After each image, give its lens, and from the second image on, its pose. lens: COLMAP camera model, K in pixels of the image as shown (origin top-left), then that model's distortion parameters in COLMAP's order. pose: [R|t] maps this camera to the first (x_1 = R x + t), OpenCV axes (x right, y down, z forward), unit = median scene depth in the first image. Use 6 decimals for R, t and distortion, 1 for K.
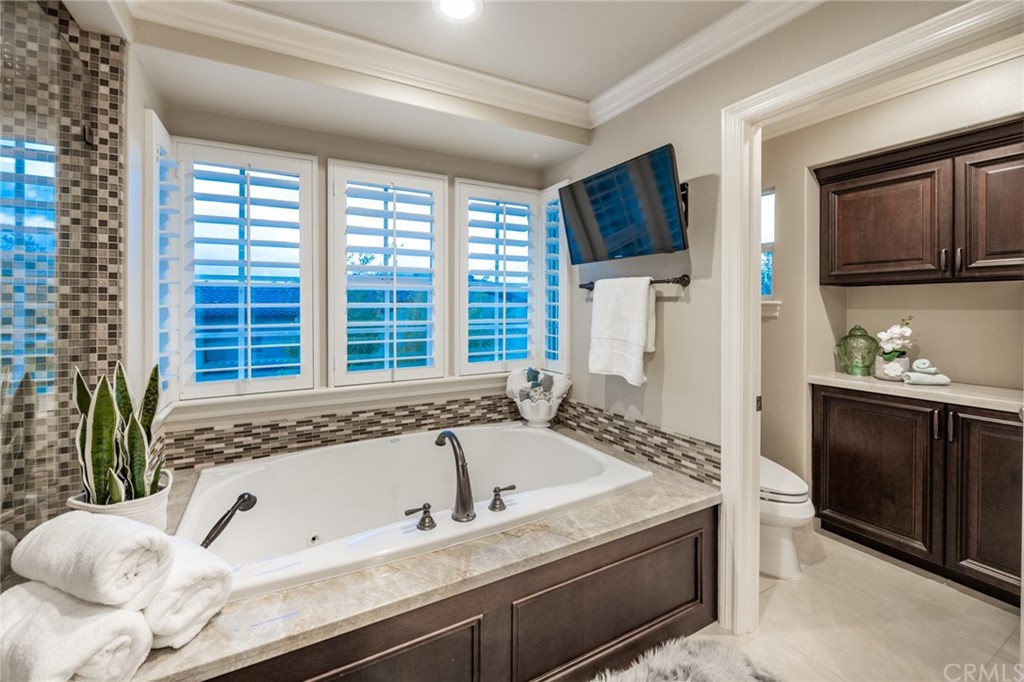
lens RADIAL K [[407.7, 0, 482.6], [0, 407.7, 306.6], [0, 0, 1]] dist [-0.004858, -0.001427]
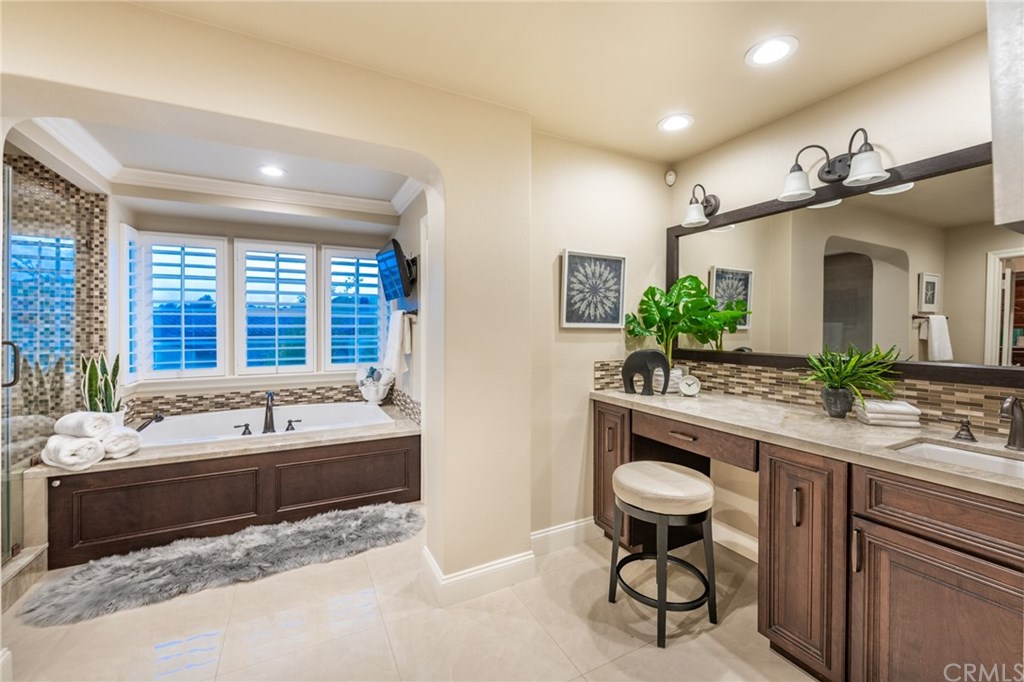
lens RADIAL K [[407.7, 0, 482.0], [0, 407.7, 328.6], [0, 0, 1]] dist [-0.004858, -0.001427]
pose [[0.998993, 0.001747, -0.044839, 0.803886], [-0.001672, 0.999997, 0.001692, 0.002562], [0.044842, -0.001616, 0.998993, -0.700207]]
